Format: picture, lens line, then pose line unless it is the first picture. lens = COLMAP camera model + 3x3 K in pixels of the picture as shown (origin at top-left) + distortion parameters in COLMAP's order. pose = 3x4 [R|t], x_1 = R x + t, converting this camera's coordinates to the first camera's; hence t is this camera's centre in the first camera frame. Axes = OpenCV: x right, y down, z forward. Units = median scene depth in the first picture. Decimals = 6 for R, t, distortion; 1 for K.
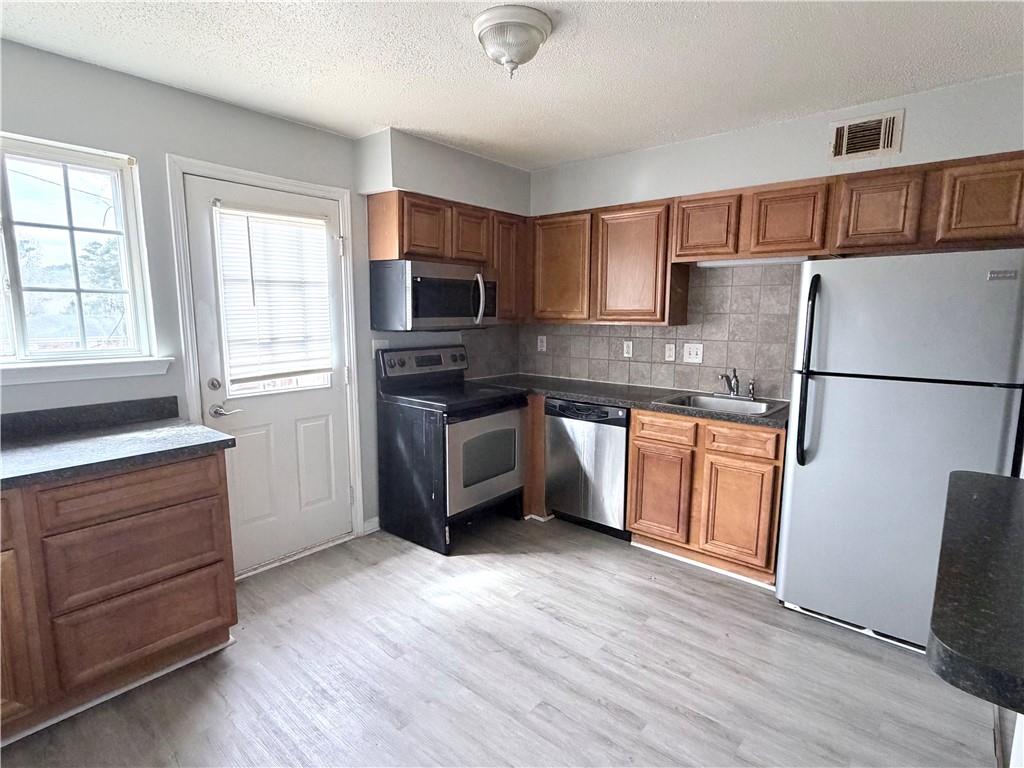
lens RADIAL K [[530.9, 0, 511.1], [0, 530.9, 385.9], [0, 0, 1]] dist [-0.000967, 0.001289]
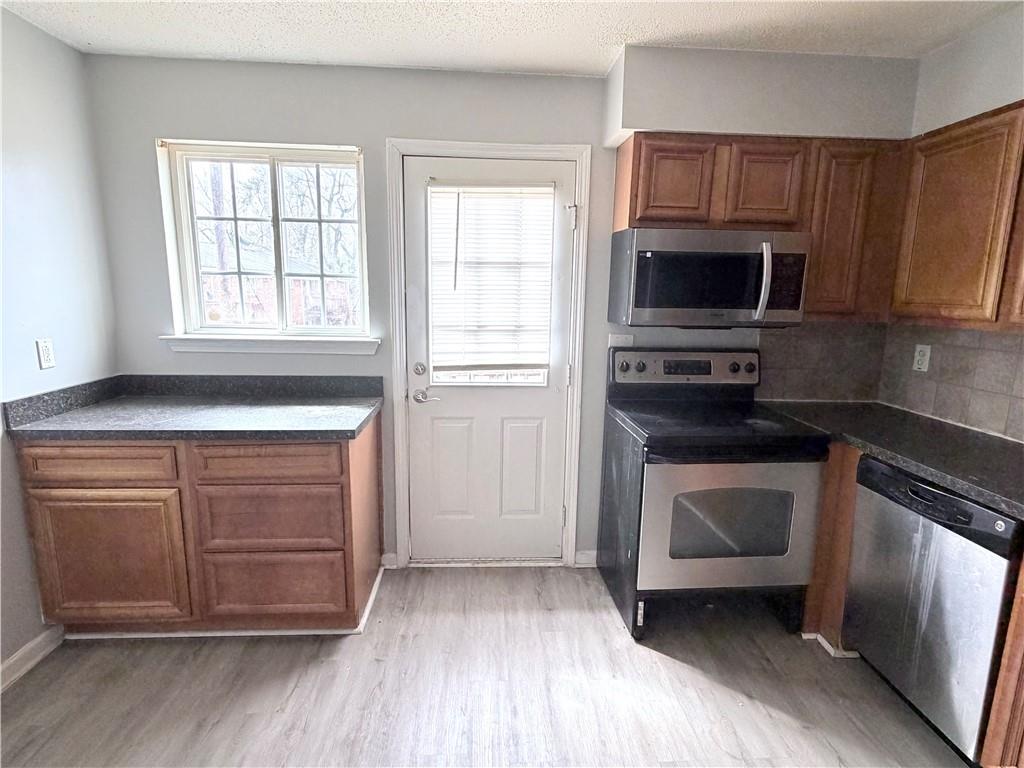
lens RADIAL K [[530.9, 0, 511.1], [0, 530.9, 385.9], [0, 0, 1]] dist [-0.000967, 0.001289]
pose [[0.689168, 0.134434, -0.712022, 0.227456], [-0.115208, 0.990468, 0.075496, -0.056435], [0.715384, 0.030001, 0.698087, 0.365244]]
